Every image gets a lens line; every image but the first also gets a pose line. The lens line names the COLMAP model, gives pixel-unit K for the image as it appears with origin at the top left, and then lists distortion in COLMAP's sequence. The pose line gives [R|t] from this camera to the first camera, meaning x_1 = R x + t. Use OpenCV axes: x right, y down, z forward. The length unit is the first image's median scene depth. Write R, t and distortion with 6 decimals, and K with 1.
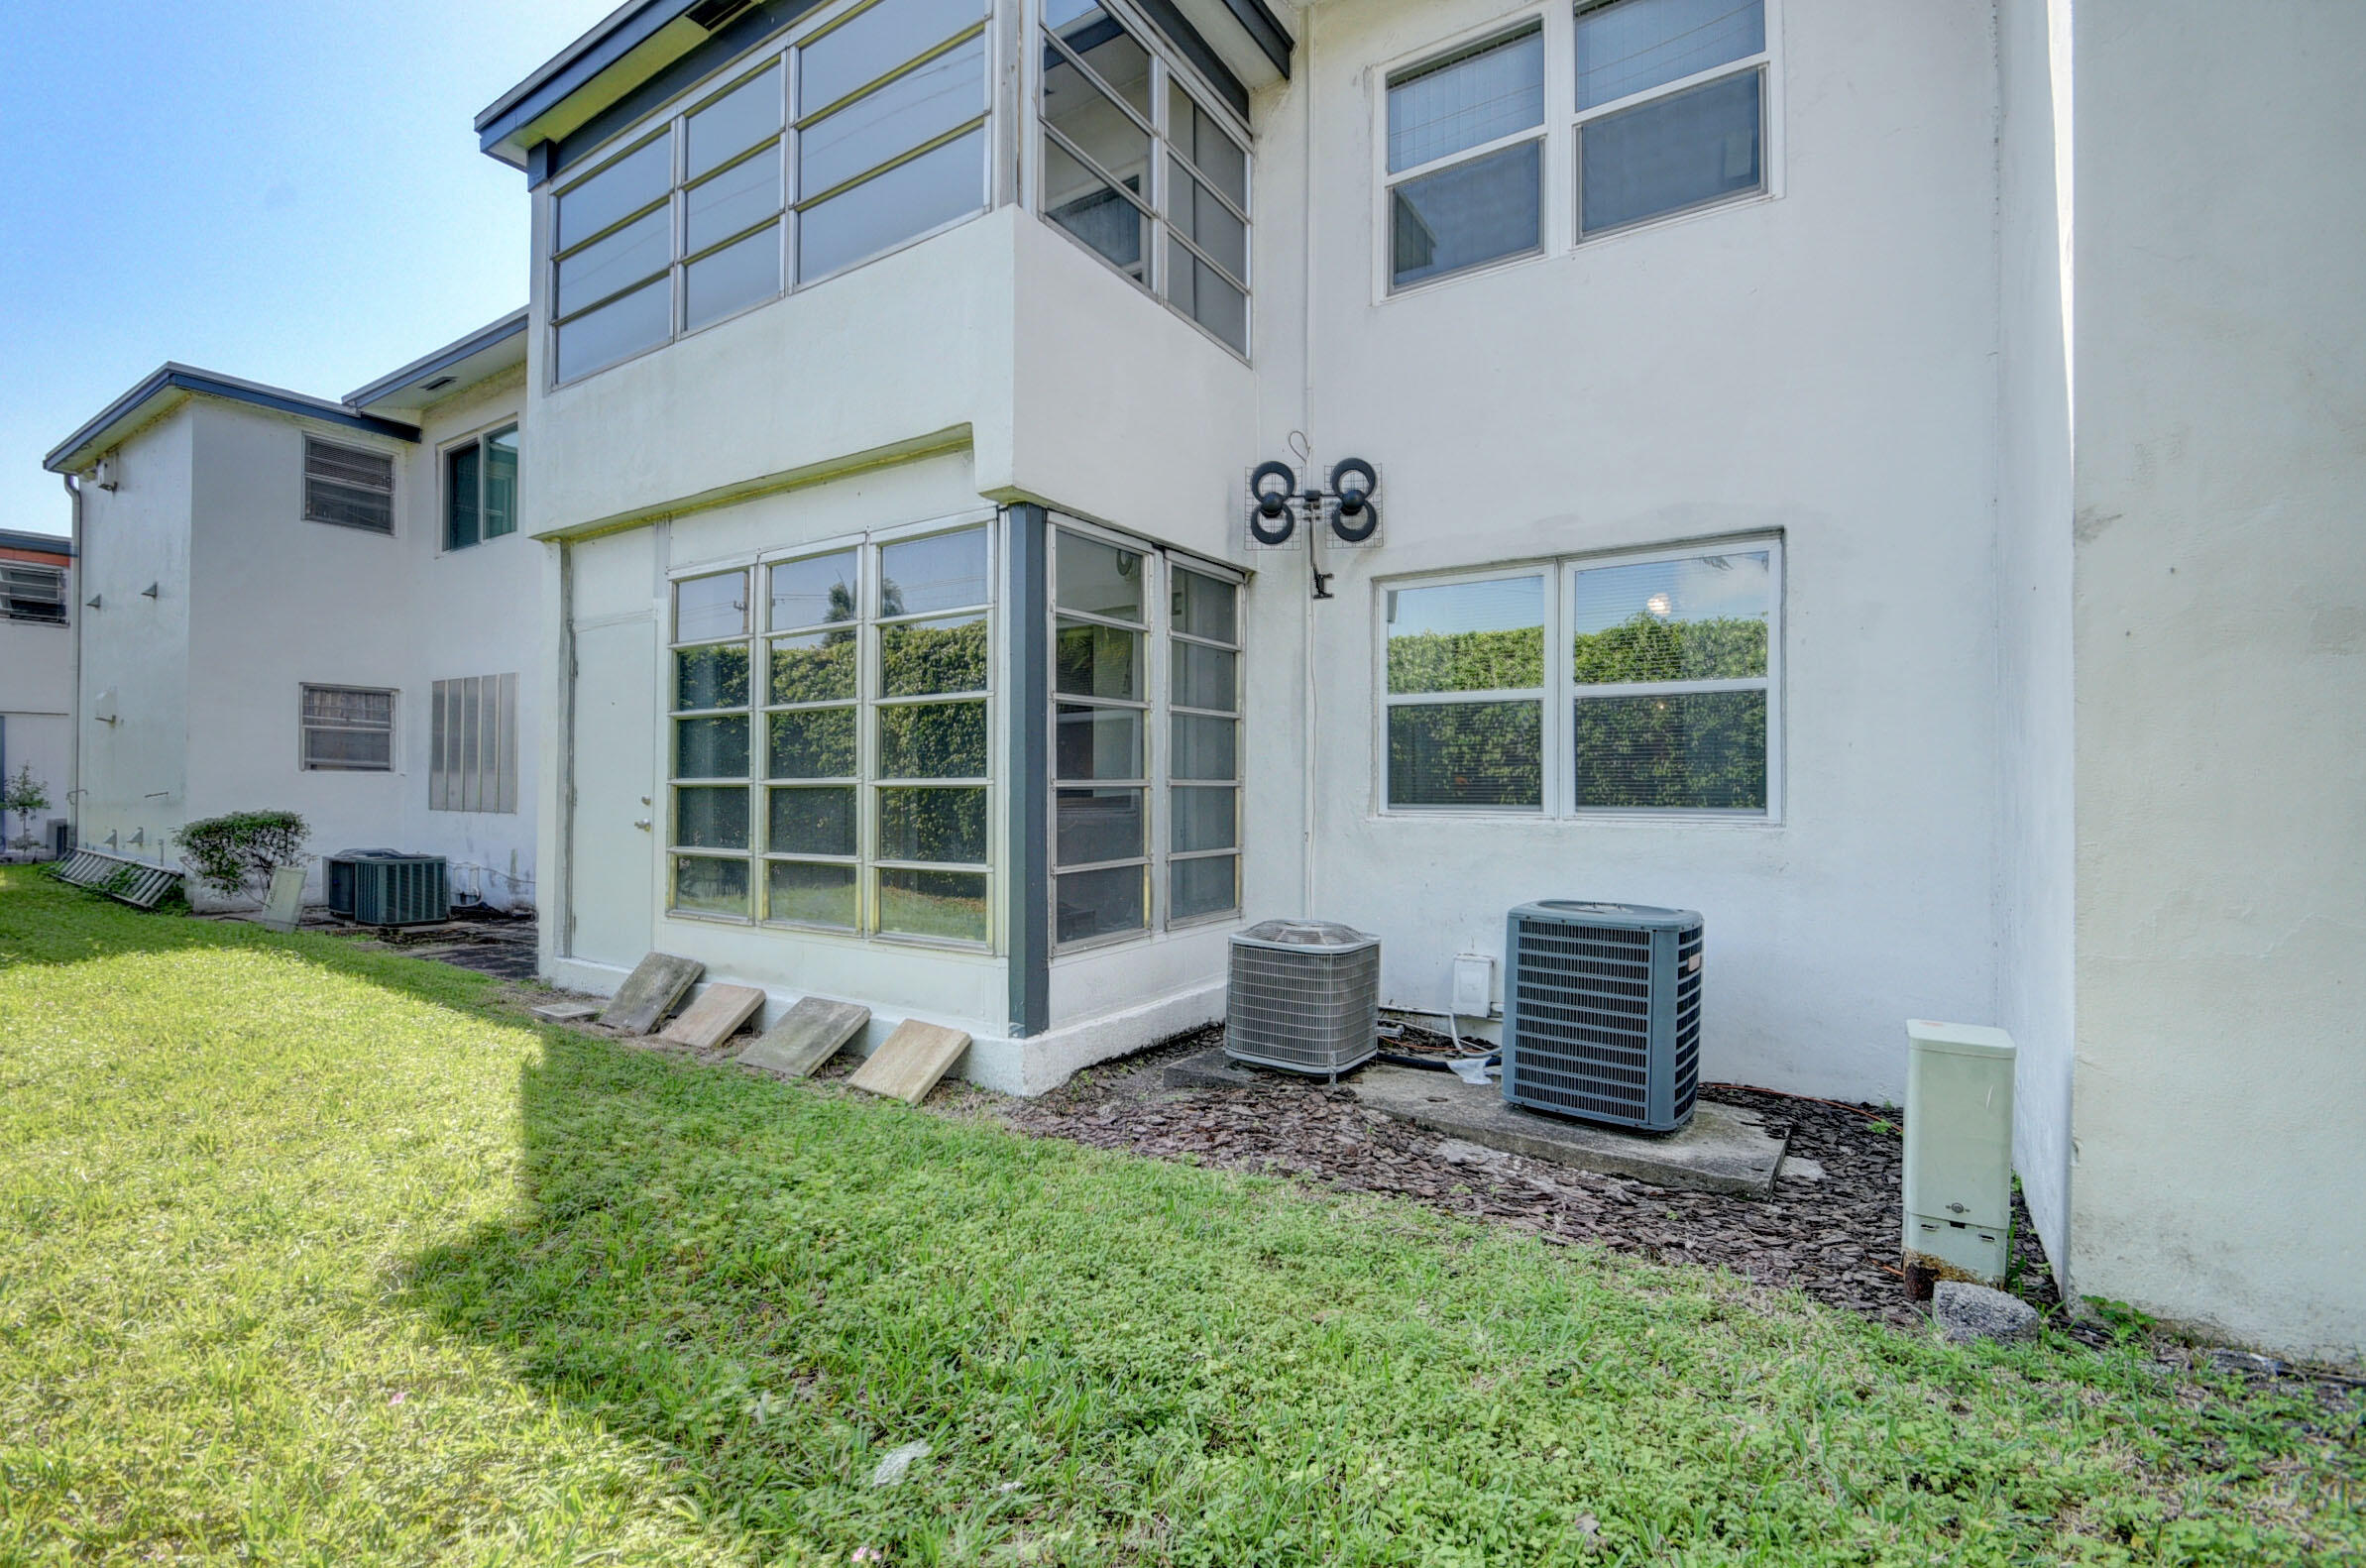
lens RADIAL K [[1052.0, 0, 1180.5], [0, 1052.0, 788.8], [0, 0, 1]] dist [-0.014510, -0.000026]
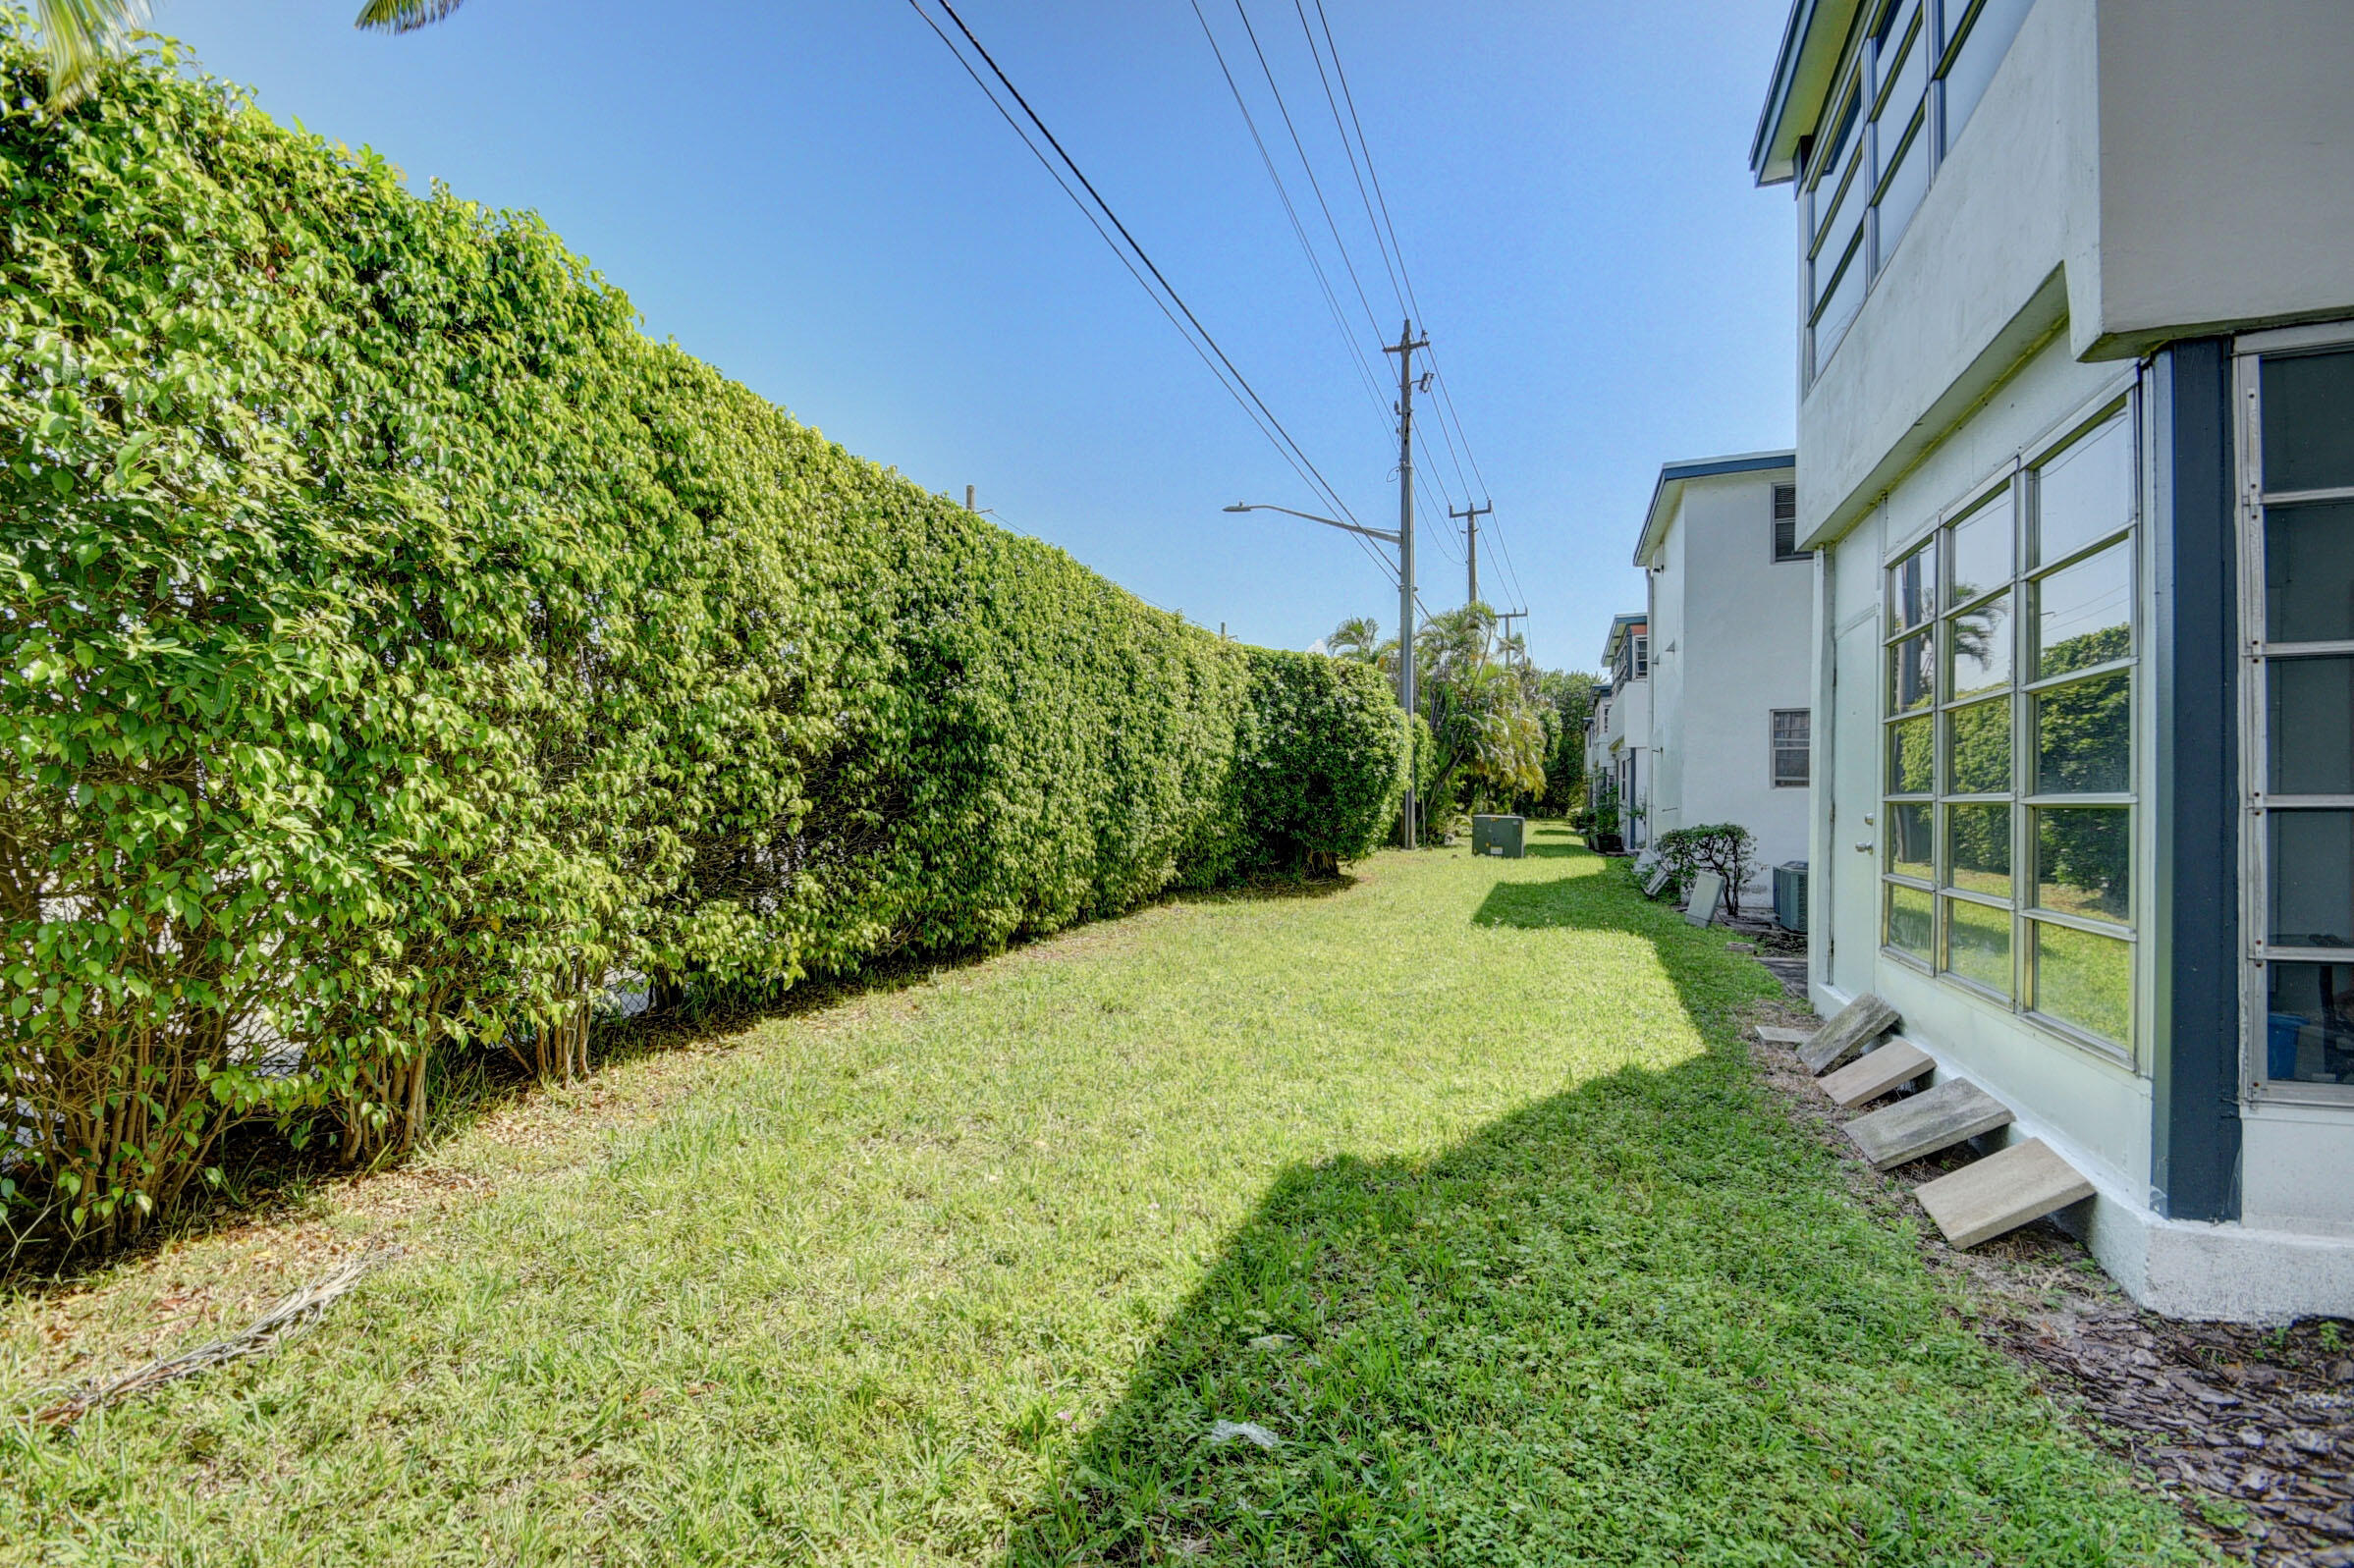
lens RADIAL K [[1039.7, 0, 1137.5], [0, 1039.7, 798.5], [0, 0, 1]] dist [0.018291, -0.017989]
pose [[0.199051, -0.004247, -0.979980, 0.317683], [0.001489, 0.999991, -0.004031, -0.004835], [0.979988, -0.000656, 0.199055, 0.286242]]
